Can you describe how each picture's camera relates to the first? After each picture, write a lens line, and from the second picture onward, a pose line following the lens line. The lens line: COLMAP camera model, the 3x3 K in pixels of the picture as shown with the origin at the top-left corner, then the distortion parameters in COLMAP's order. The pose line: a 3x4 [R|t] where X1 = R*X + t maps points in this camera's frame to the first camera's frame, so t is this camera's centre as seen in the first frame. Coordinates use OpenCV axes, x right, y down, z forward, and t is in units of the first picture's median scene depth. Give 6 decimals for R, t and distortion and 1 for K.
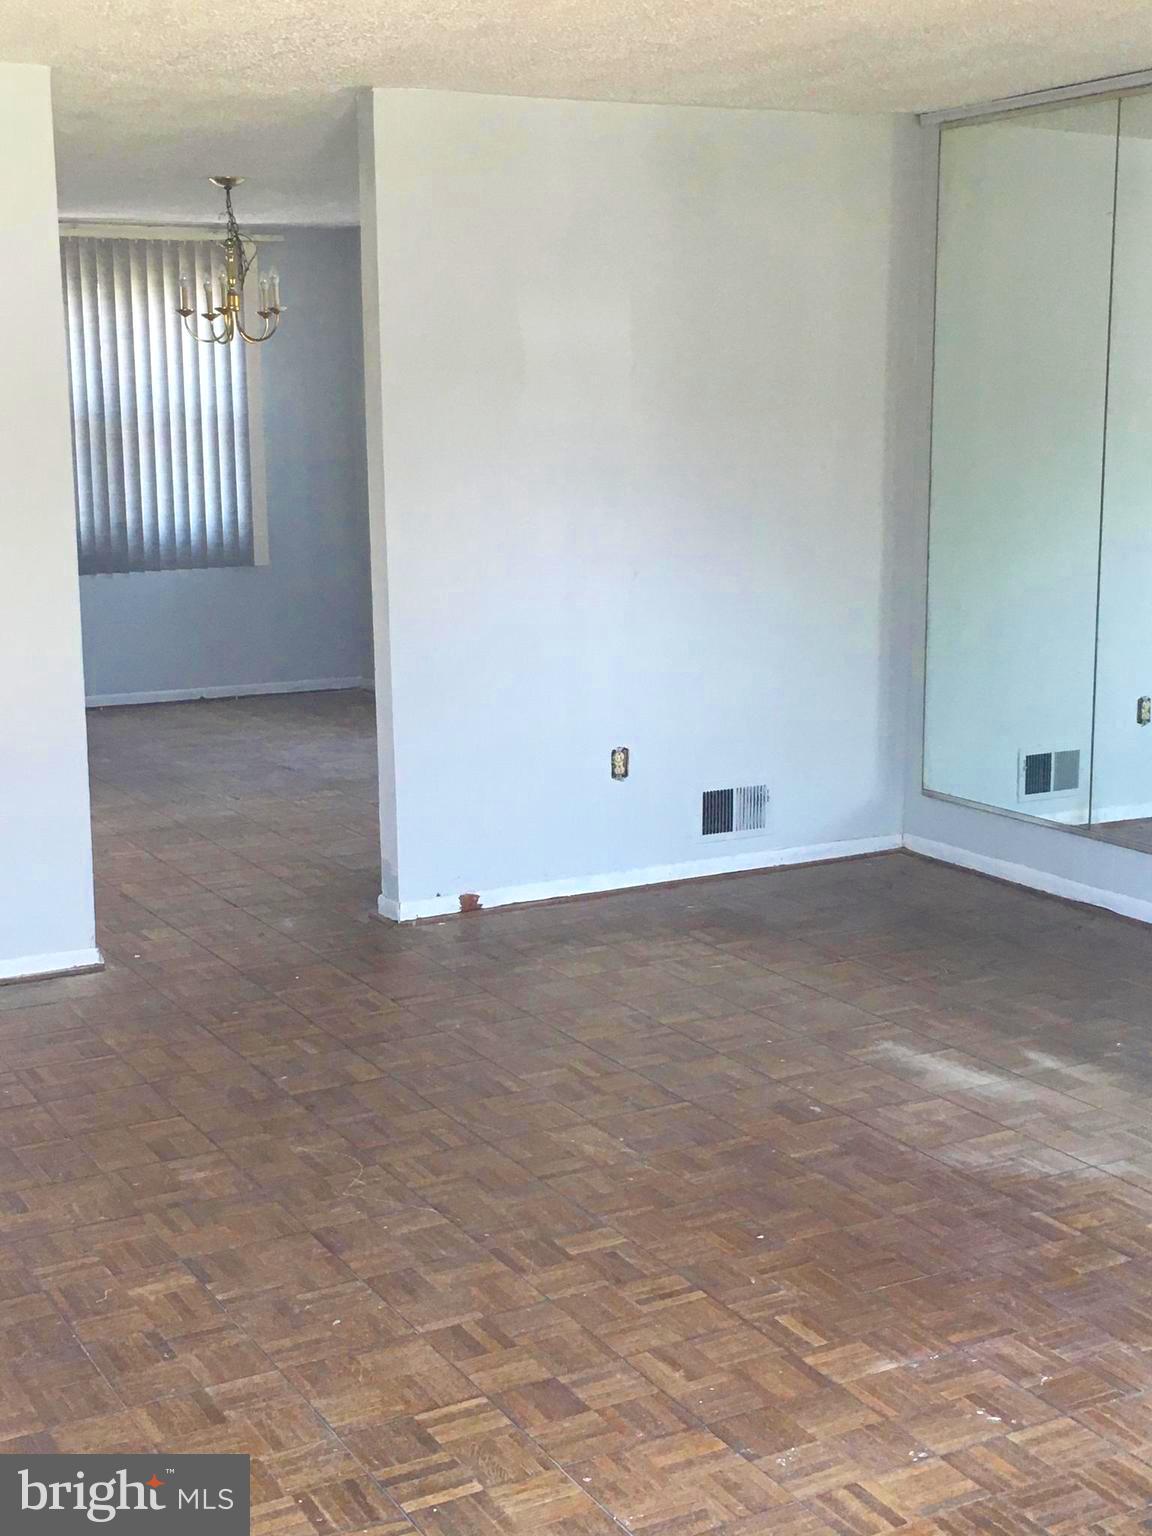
lens RADIAL K [[2030.9, 0, 578.6], [0, 2030.9, 768.9], [0, 0, 1]] dist [0.053042, 0.000000]
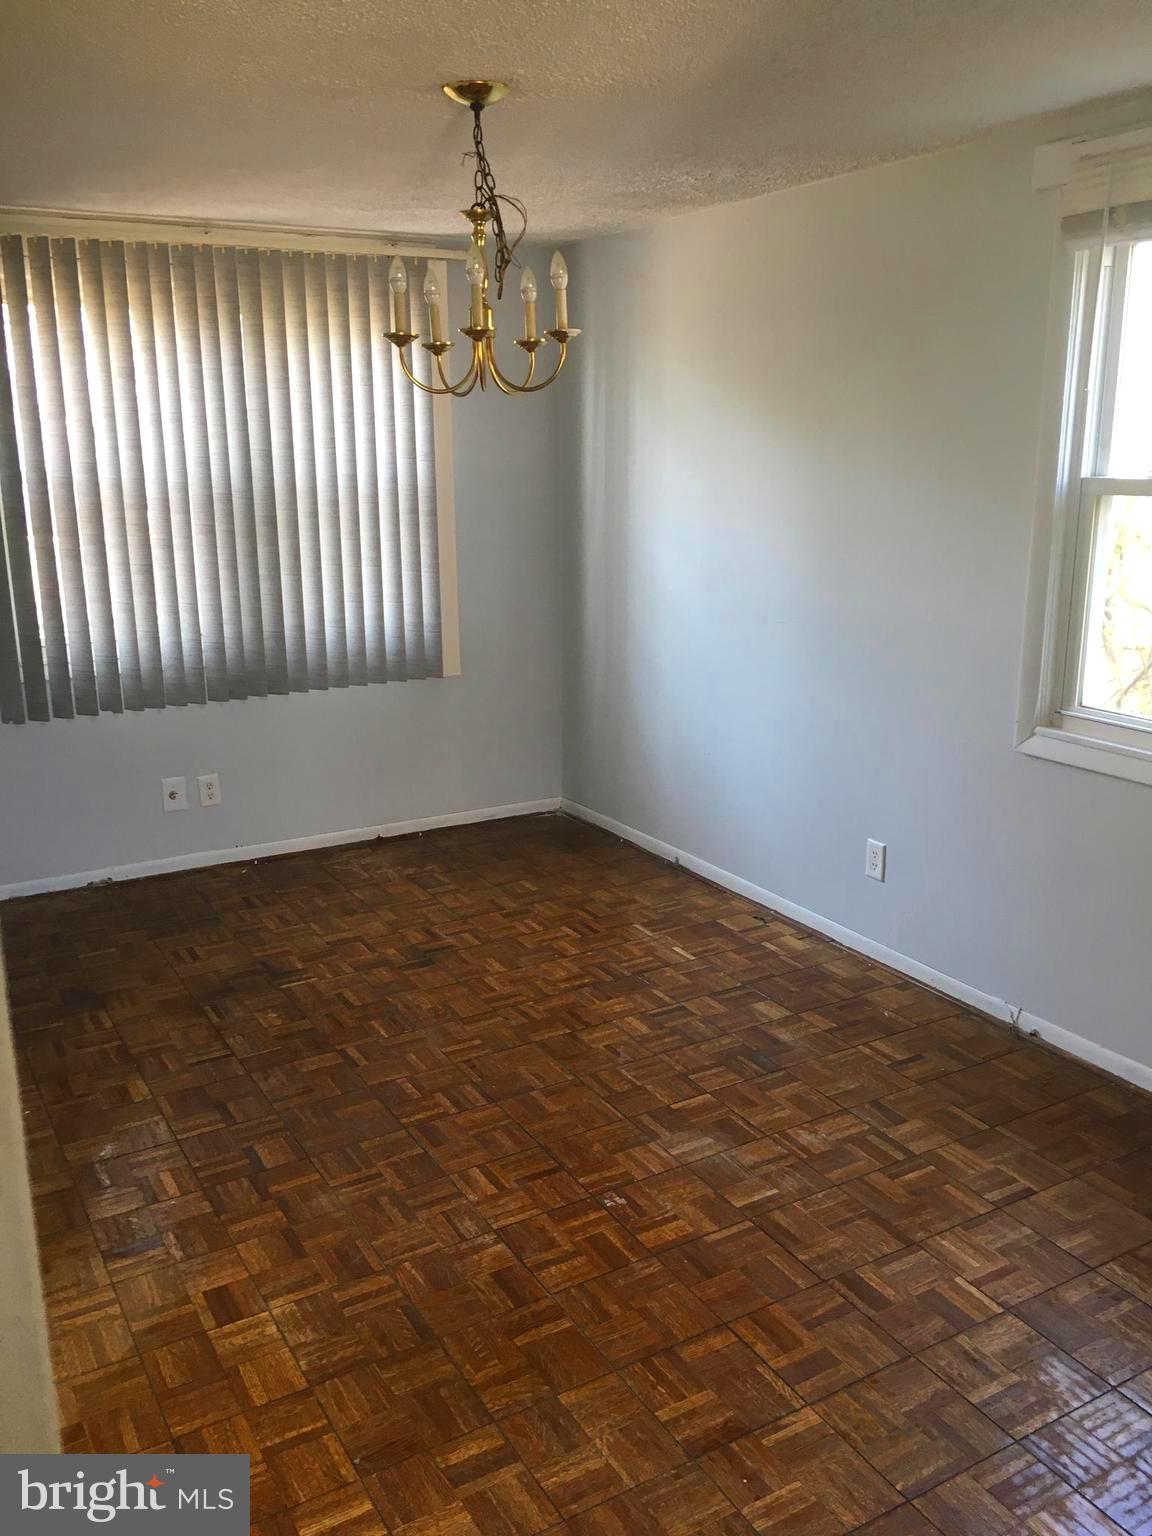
lens RADIAL K [[1320.2, 0, 573.9], [0, 1320.2, 766.0], [0, 0, 1]] dist [0.075523, -0.057179]
pose [[0.999892, -0.003985, 0.014175, -0.119679], [0.003030, 0.997765, 0.066745, -0.103326], [-0.014410, -0.066695, 0.997669, 0.495050]]
